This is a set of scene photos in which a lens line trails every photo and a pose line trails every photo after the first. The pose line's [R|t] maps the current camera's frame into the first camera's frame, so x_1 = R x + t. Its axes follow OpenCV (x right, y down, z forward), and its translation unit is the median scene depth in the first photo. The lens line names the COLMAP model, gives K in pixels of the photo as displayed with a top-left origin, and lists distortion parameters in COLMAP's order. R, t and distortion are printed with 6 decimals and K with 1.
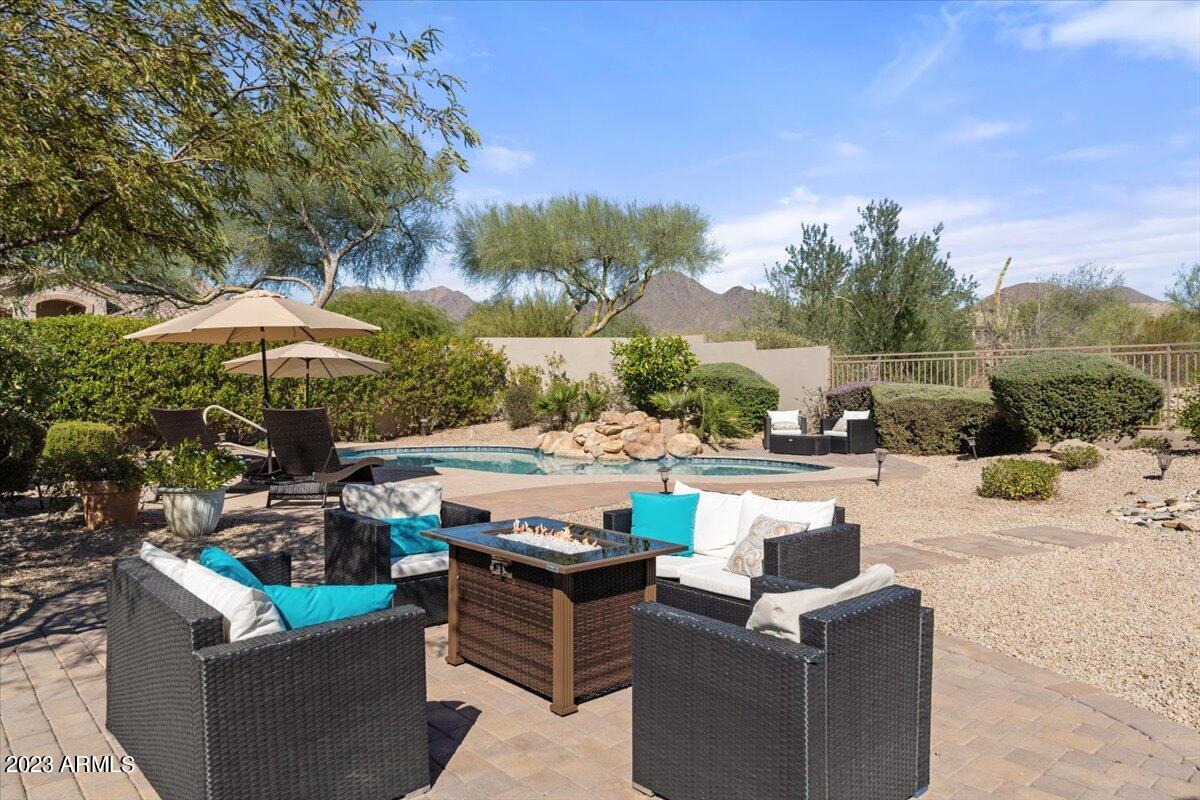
lens RADIAL K [[816.1, 0, 600.0], [0, 816.1, 400.0], [0, 0, 1]] dist [-0.000592, -0.000330]
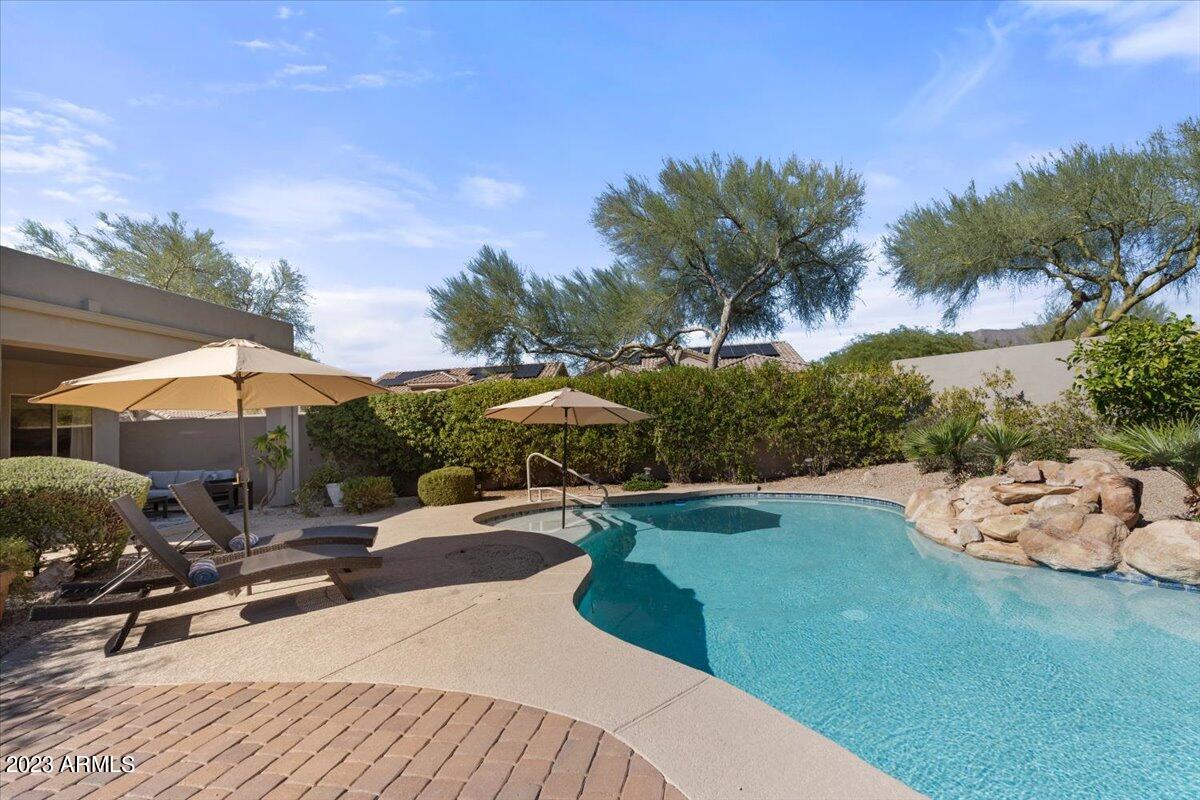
lens RADIAL K [[536.2, 0, 597.1], [0, 536.2, 381.6], [0, 0, 1]] dist [-0.001238, 0.000321]
pose [[0.600767, -0.092249, -0.794084, 0.152079], [0.033526, 0.995353, -0.090266, -0.019278], [0.798721, 0.027606, 0.601068, 0.570914]]
